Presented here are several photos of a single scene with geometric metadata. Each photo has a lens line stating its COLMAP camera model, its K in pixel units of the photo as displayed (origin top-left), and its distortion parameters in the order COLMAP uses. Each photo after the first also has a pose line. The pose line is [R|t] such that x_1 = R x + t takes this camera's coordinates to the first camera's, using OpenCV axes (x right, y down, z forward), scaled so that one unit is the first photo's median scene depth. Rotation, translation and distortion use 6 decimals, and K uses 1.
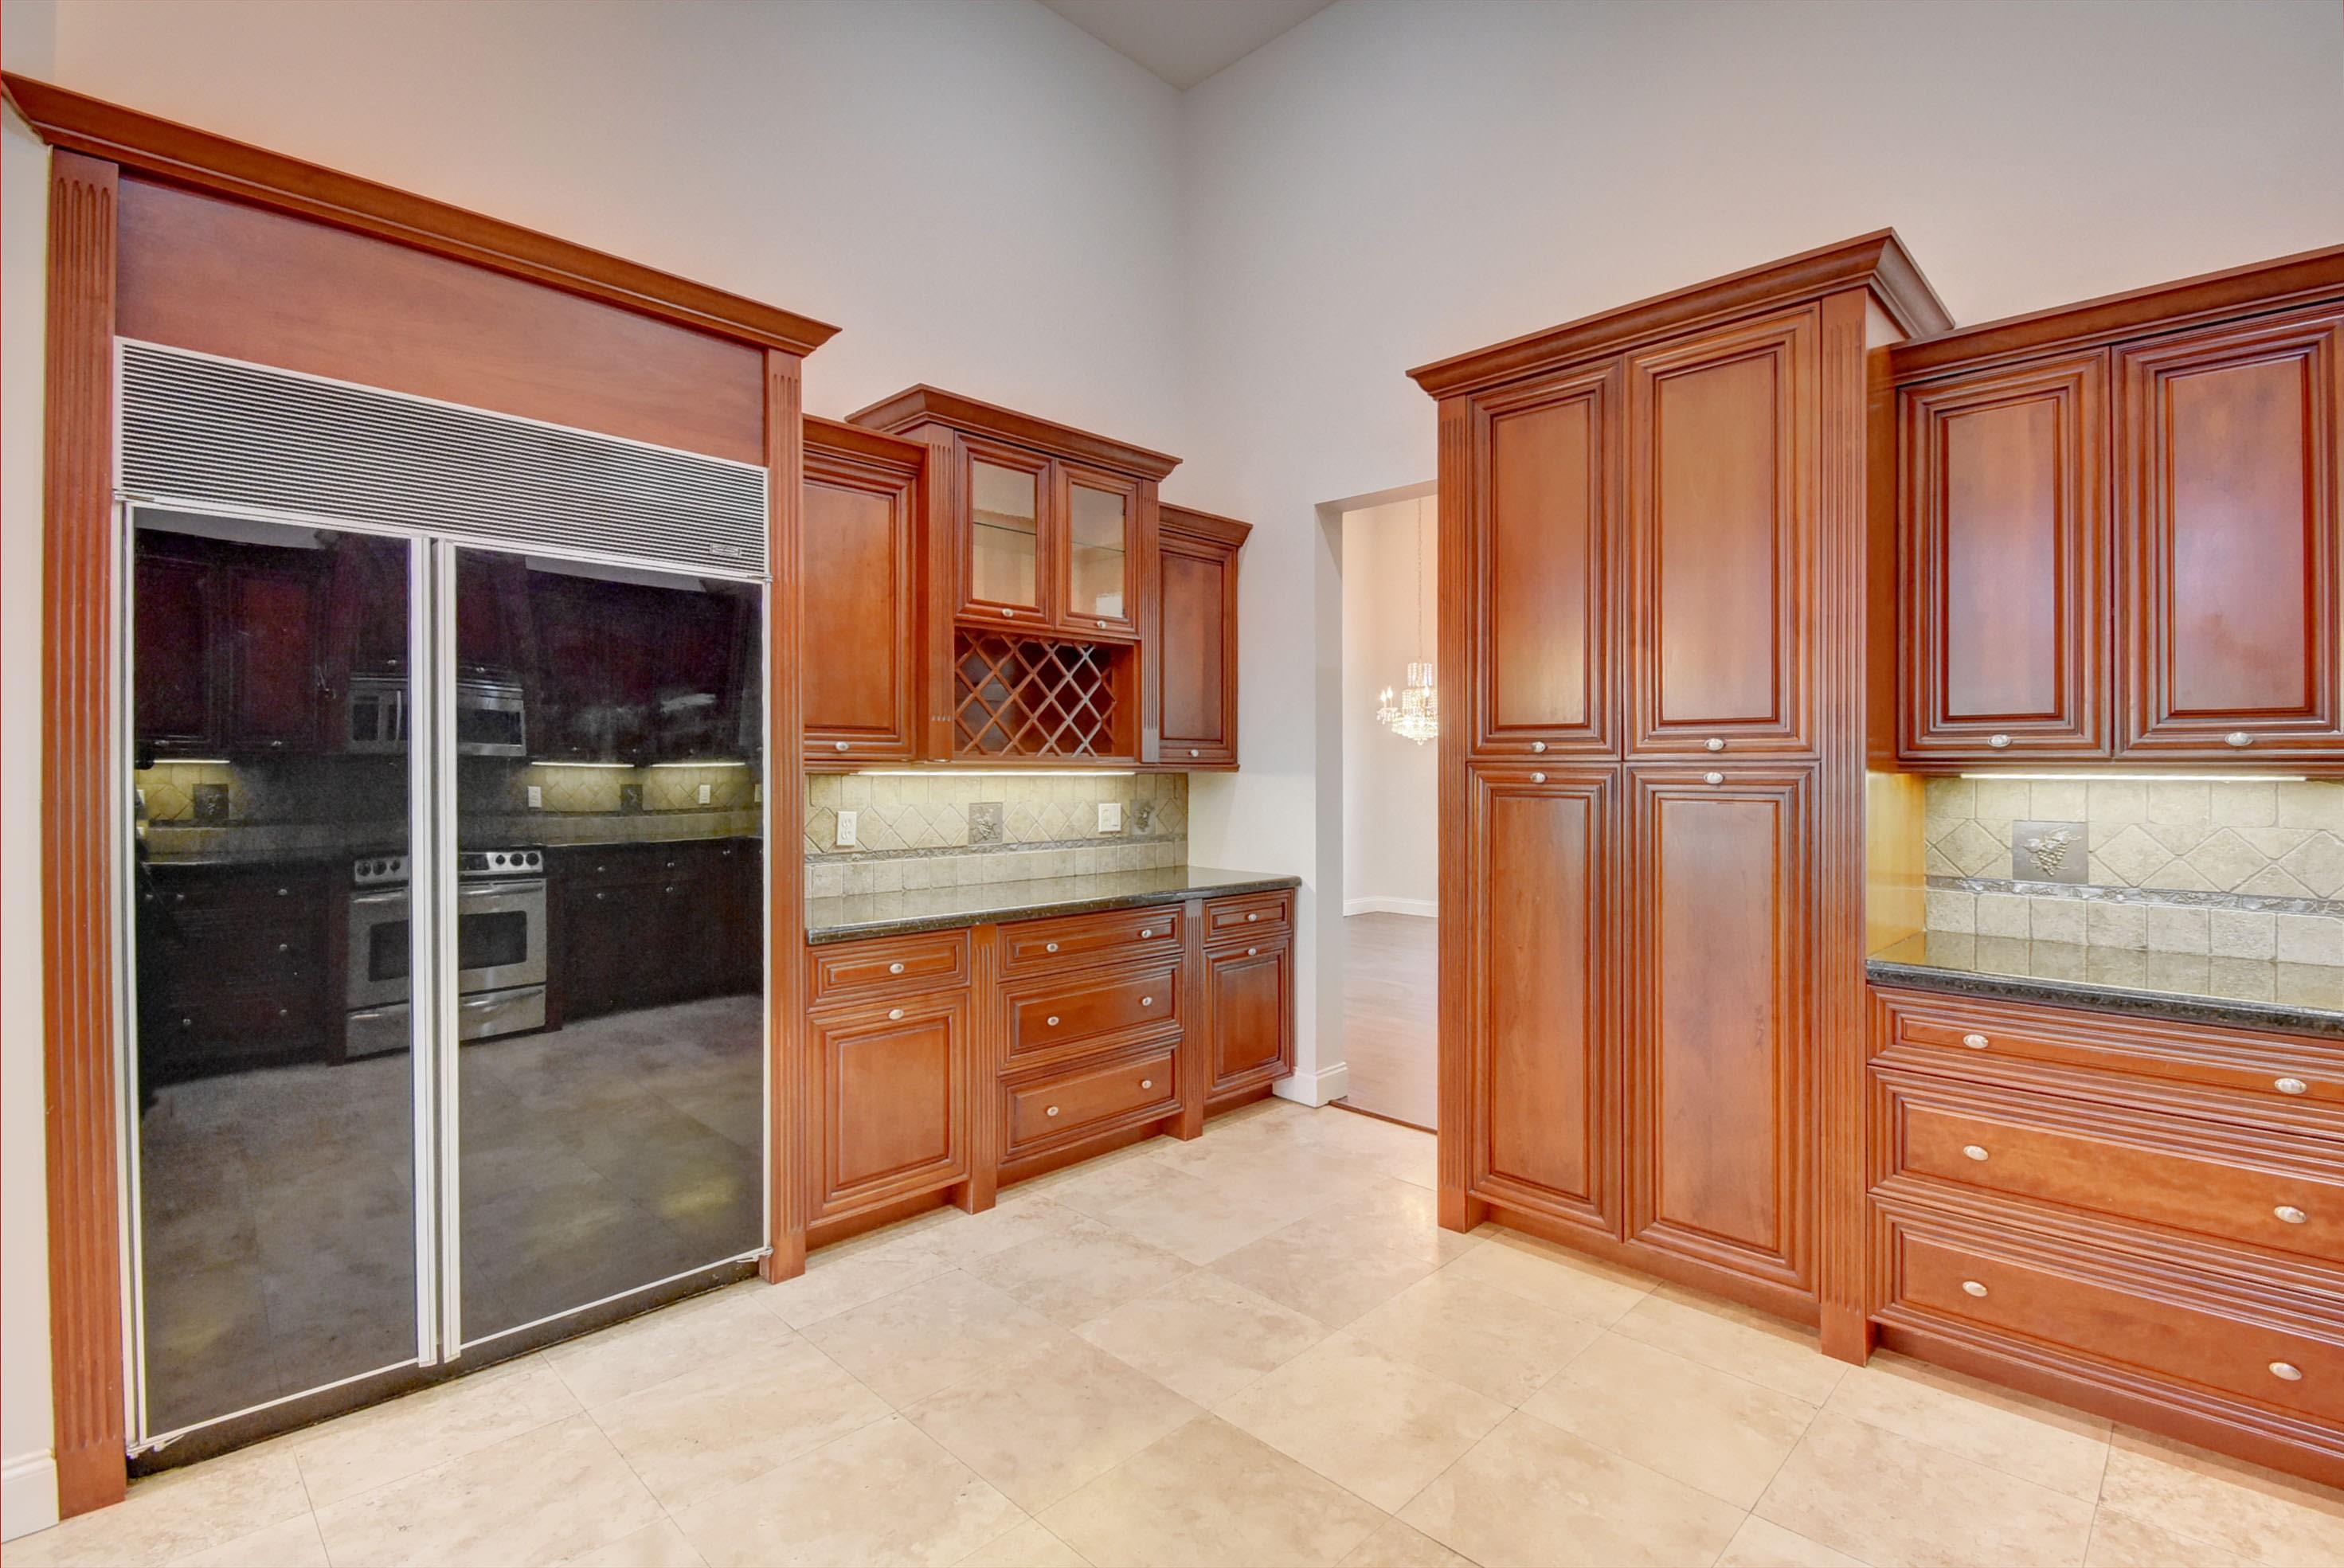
lens RADIAL K [[1100.0, 0, 1183.5], [0, 1100.0, 754.4], [0, 0, 1]] dist [0.015776, -0.019175]
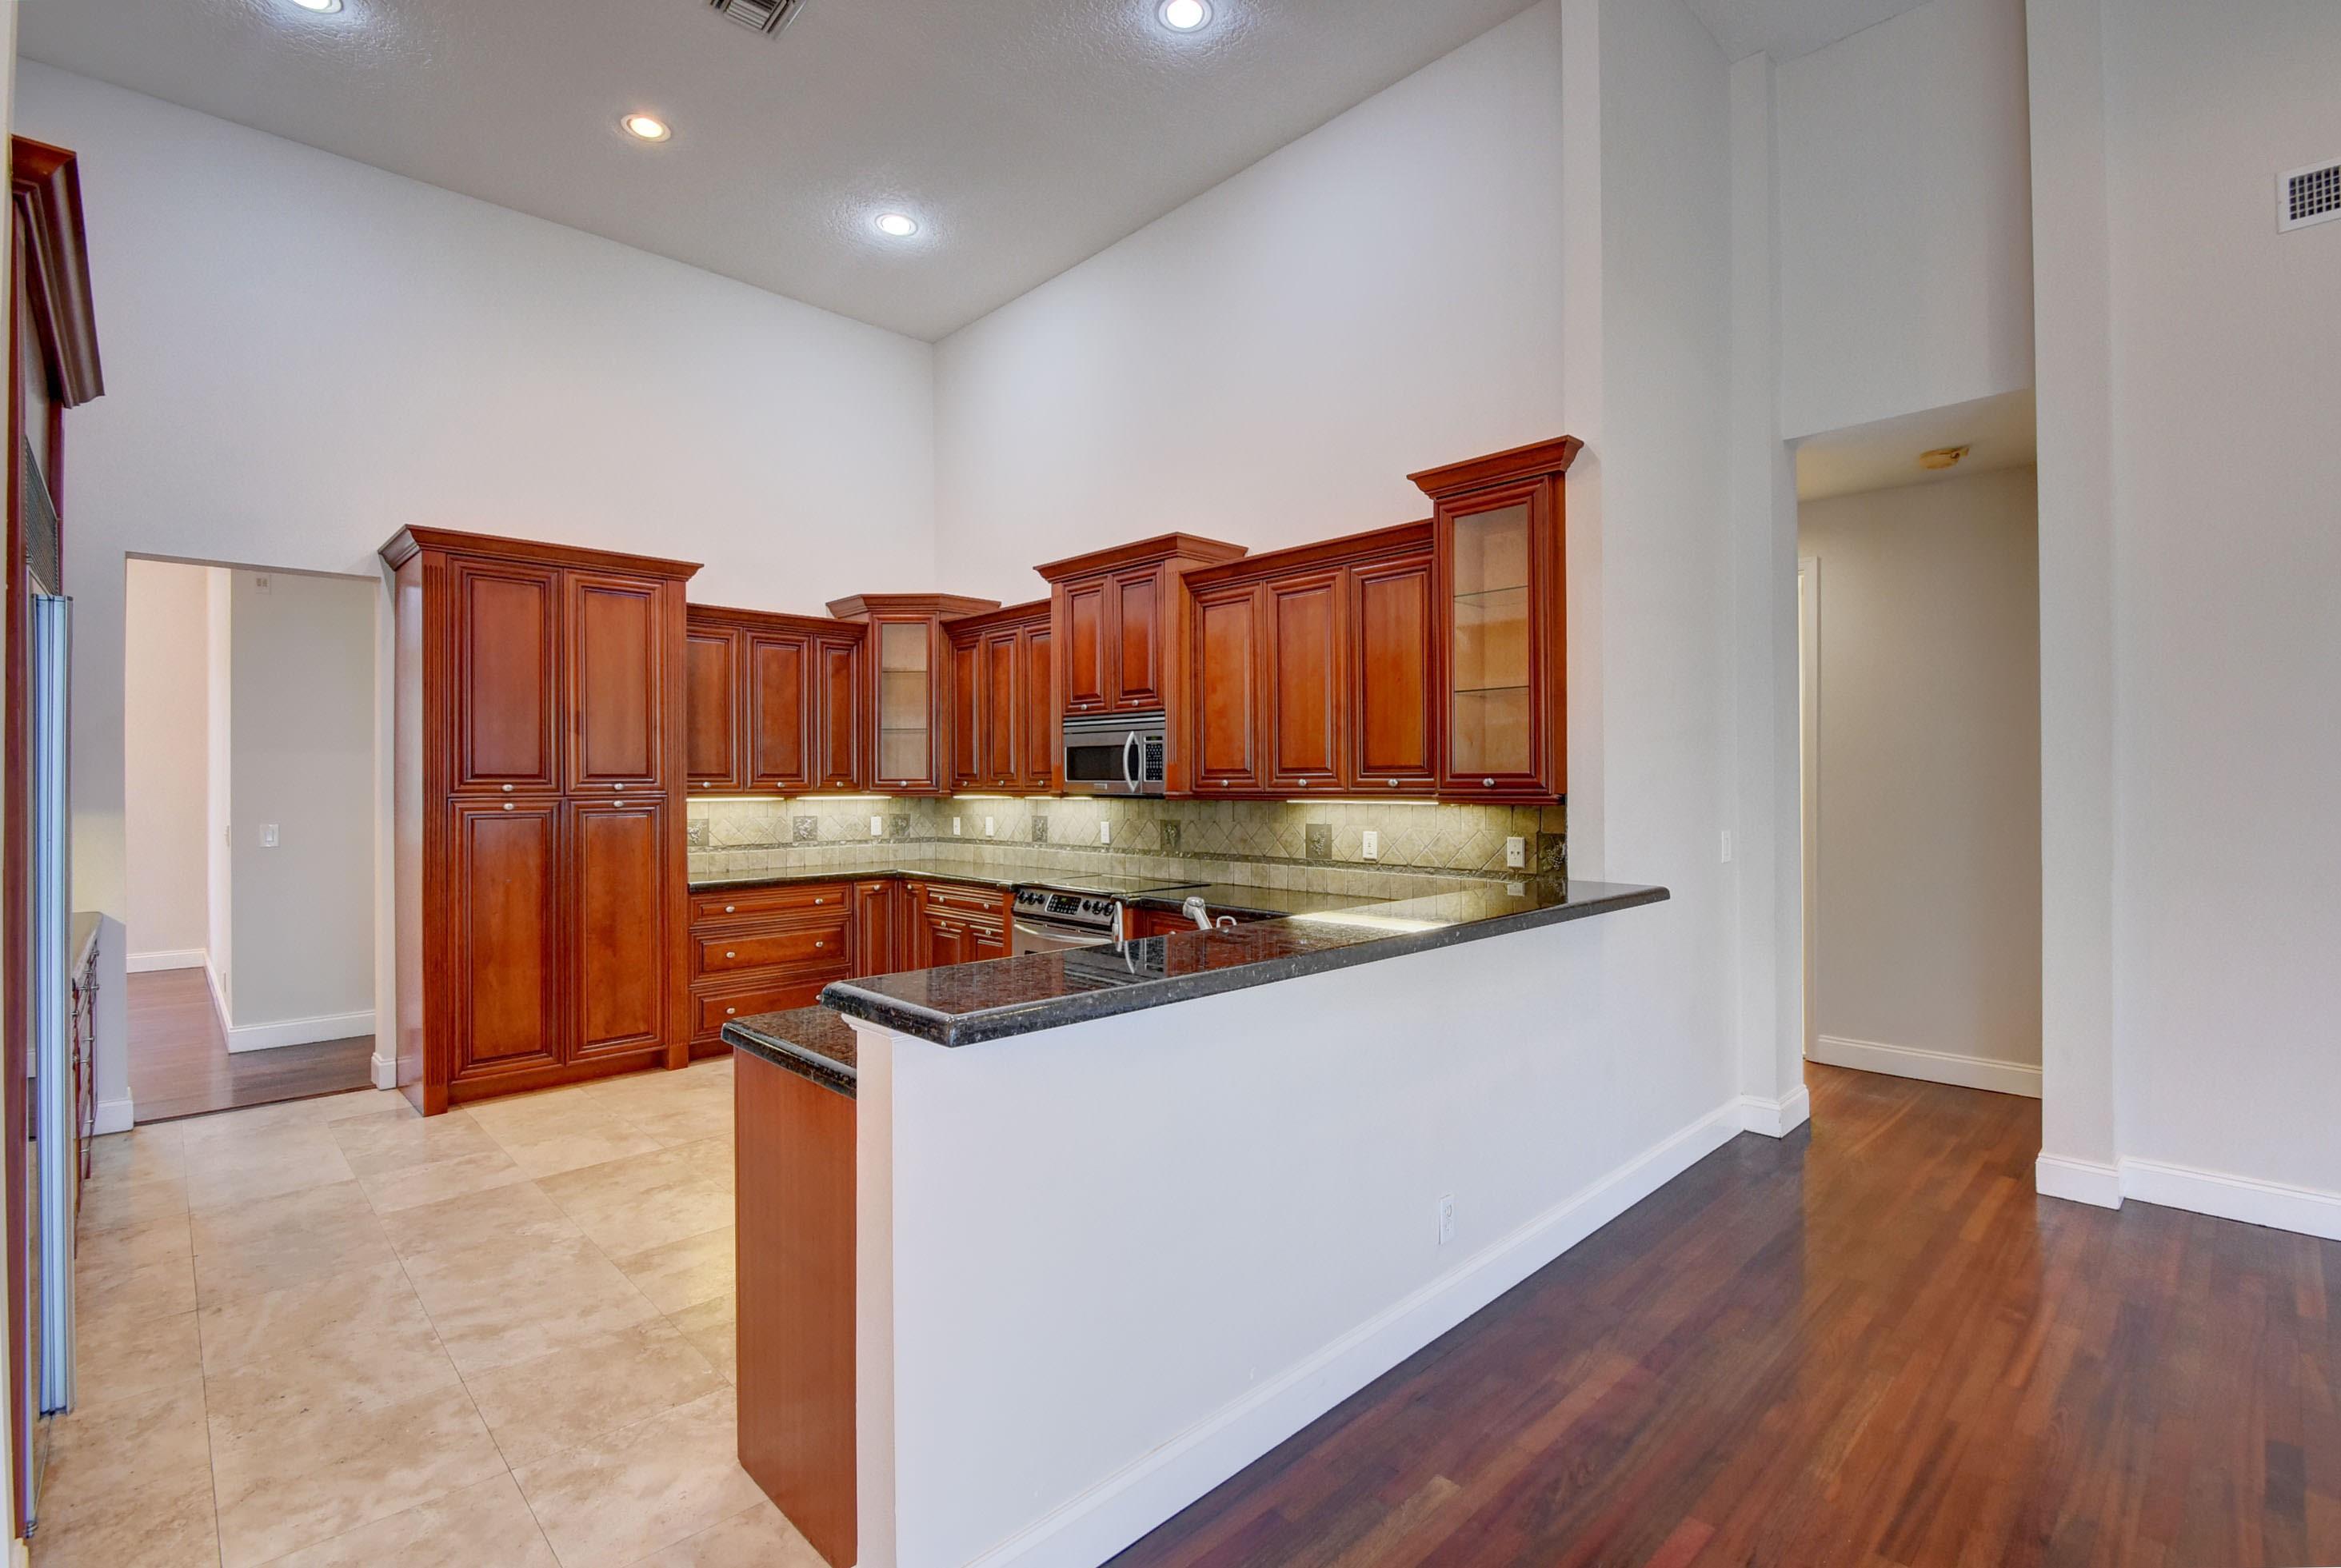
lens RADIAL K [[1043.8, 0, 1166.3], [0, 1043.8, 780.3], [0, 0, 1]] dist [0.001050, -0.024930]
pose [[0.039306, -0.006186, 0.999208, -1.342869], [0.000462, 0.999981, 0.006173, -0.034118], [-0.999227, 0.000219, 0.039308, -0.048297]]
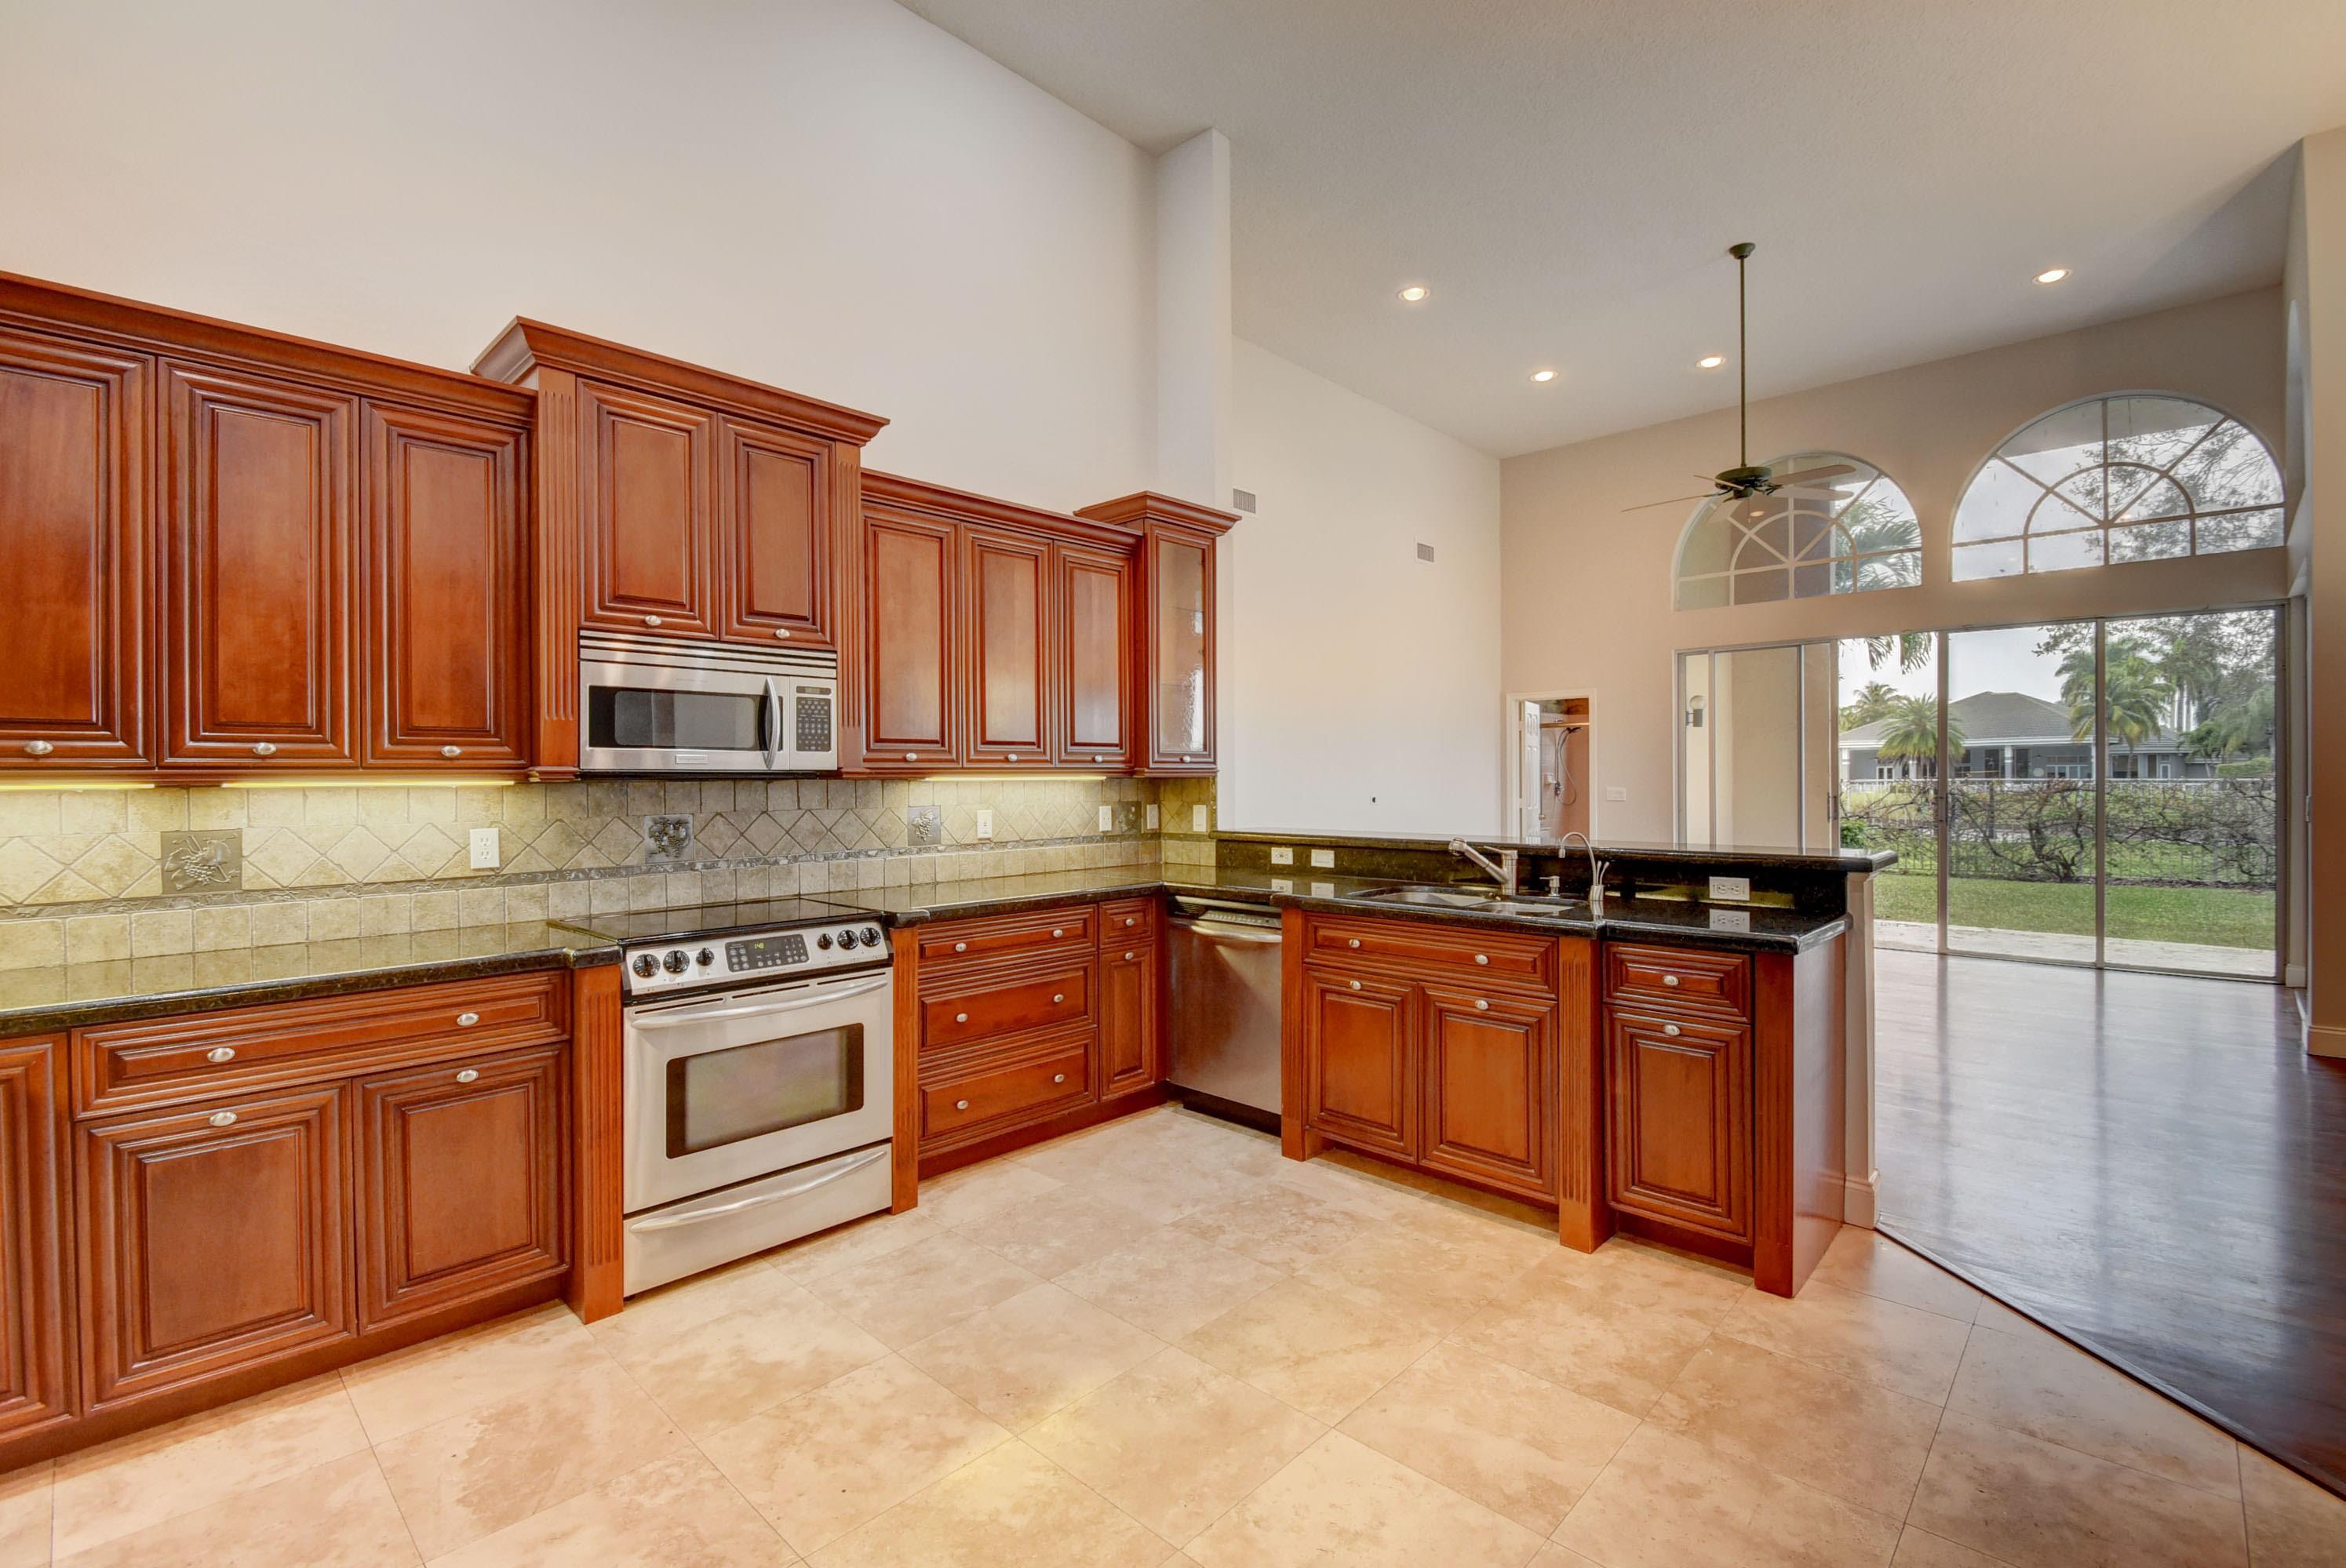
lens RADIAL K [[1046.0, 0, 1168.8], [0, 1046.0, 780.3], [0, 0, 1]] dist [0.001050, -0.024930]
pose [[-0.999750, 0.002668, -0.022180, 0.038894], [0.002800, 0.999979, -0.005928, 0.020021], [0.022164, -0.005988, -0.999736, 1.274813]]
